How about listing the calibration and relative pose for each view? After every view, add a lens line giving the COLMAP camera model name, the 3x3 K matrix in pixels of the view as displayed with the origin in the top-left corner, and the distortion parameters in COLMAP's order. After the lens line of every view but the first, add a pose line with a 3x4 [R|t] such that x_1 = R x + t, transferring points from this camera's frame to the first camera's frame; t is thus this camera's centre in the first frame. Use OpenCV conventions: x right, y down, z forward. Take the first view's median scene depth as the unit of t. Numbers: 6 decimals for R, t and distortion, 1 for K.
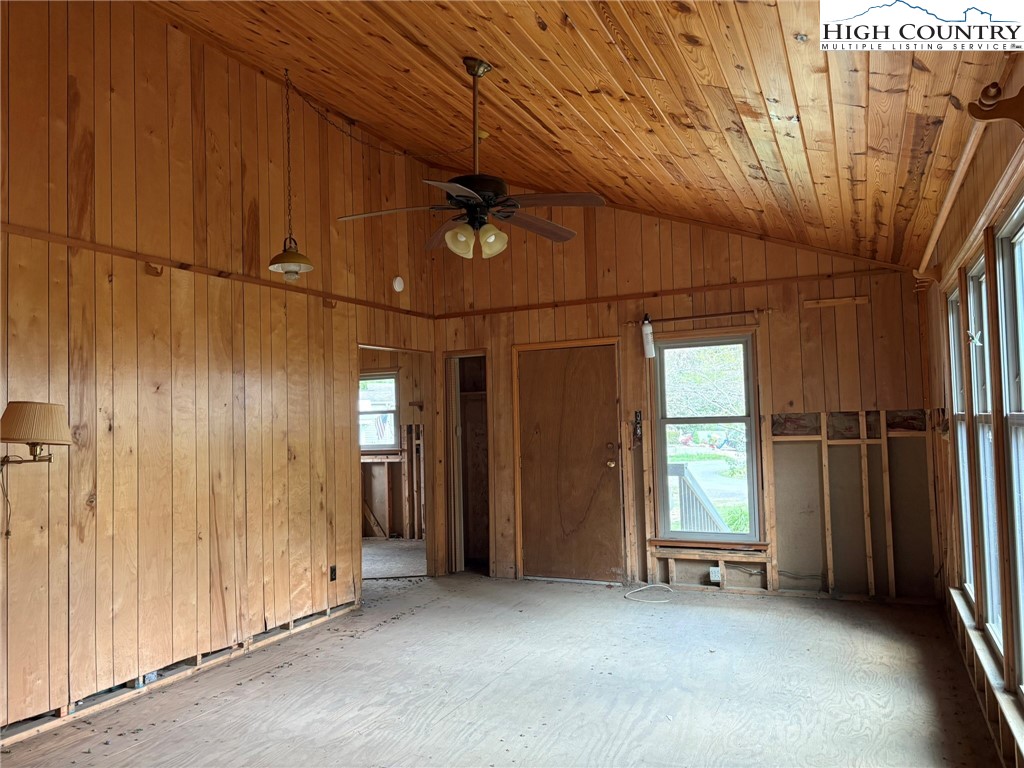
lens RADIAL K [[770.3, 0, 511.3], [0, 770.3, 387.7], [0, 0, 1]] dist [0.040196, -0.021785]
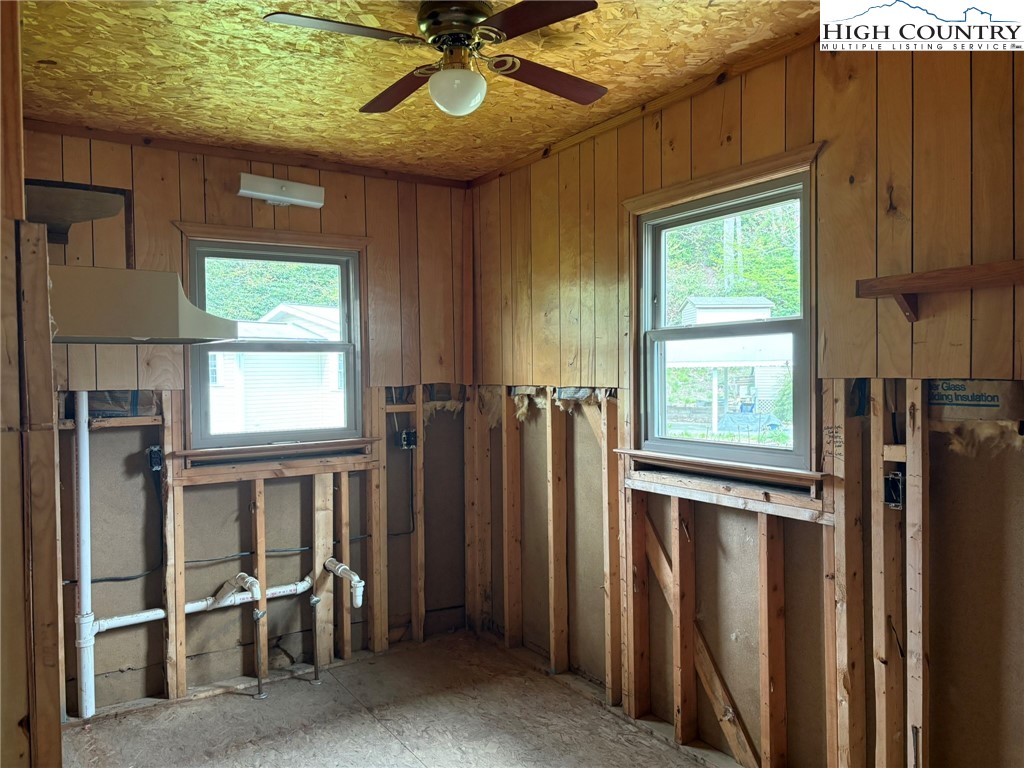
lens RADIAL K [[770.3, 0, 515.3], [0, 770.3, 385.7], [0, 0, 1]] dist [0.040196, -0.021785]
pose [[0.836921, 0.028860, -0.546563, -0.088980], [0.013940, 0.997161, 0.073998, 0.030892], [0.547147, -0.069550, 0.834142, 0.738572]]
